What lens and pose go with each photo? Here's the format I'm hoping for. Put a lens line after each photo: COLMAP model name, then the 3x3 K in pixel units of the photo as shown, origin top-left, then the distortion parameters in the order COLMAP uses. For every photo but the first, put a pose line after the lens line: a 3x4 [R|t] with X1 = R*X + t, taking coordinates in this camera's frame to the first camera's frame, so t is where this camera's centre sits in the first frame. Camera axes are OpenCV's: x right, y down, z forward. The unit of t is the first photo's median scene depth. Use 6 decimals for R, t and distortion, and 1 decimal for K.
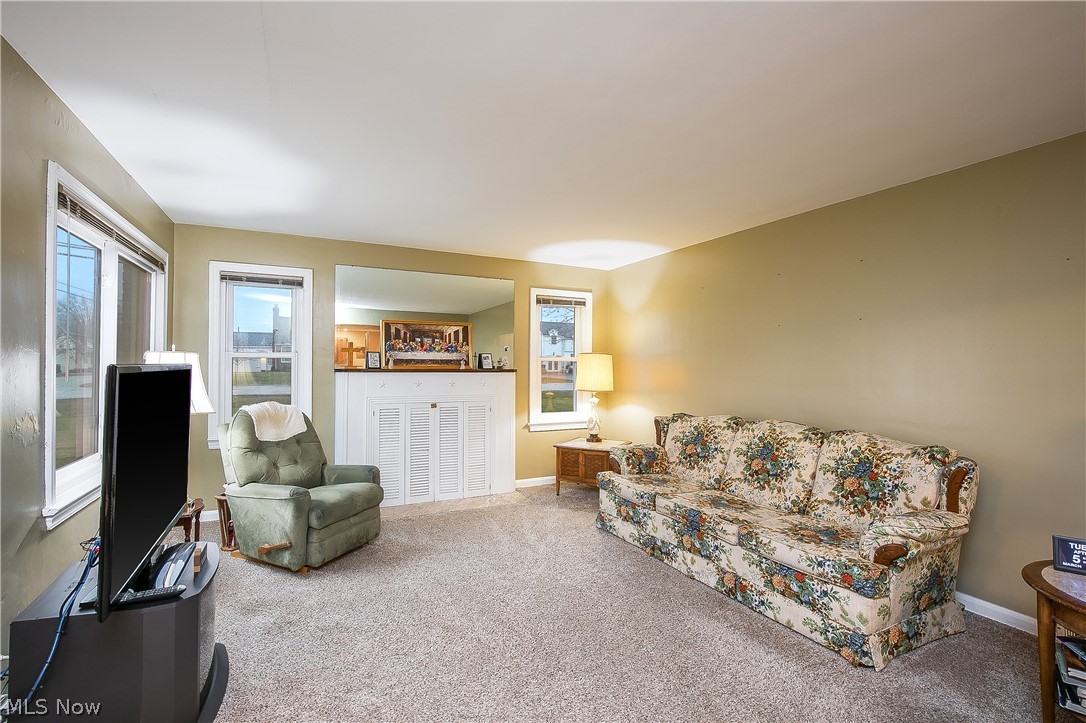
lens RADIAL K [[493.5, 0, 540.5], [0, 493.5, 363.5], [0, 0, 1]] dist [-0.008639, 0.001000]
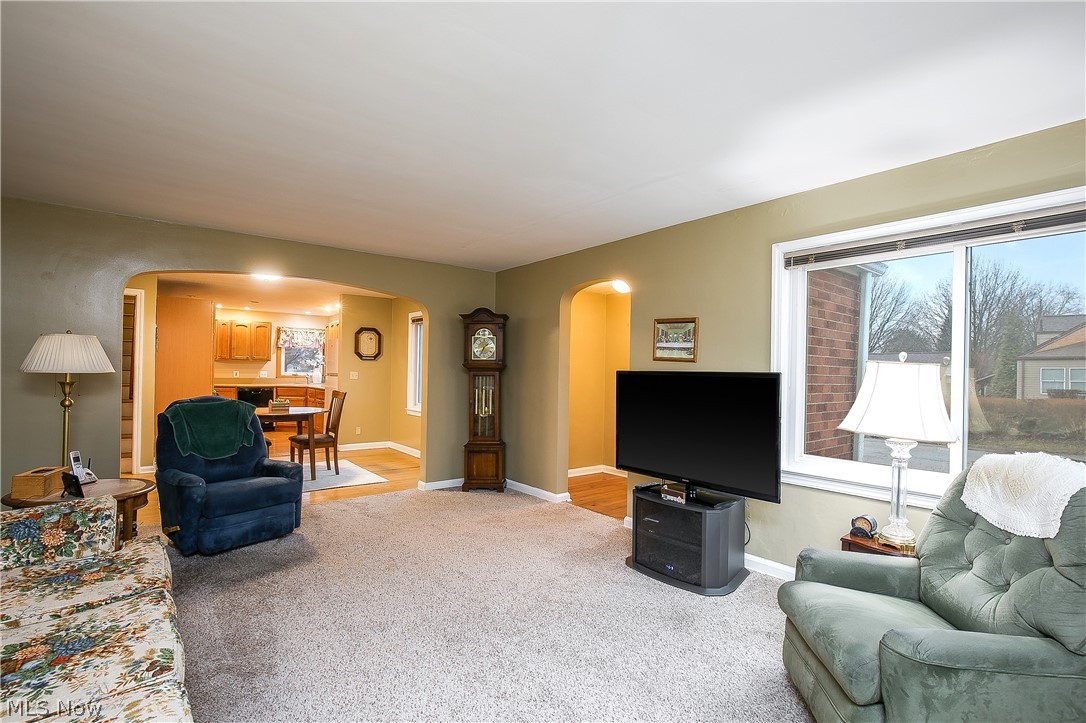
lens RADIAL K [[493.5, 0, 536.5], [0, 493.5, 366.6], [0, 0, 1]] dist [-0.008639, 0.001000]
pose [[-0.977222, -0.027735, -0.210401, 0.024338], [-0.024751, 0.999552, -0.016799, 0.009633], [0.210772, -0.011209, -0.977471, 1.025175]]
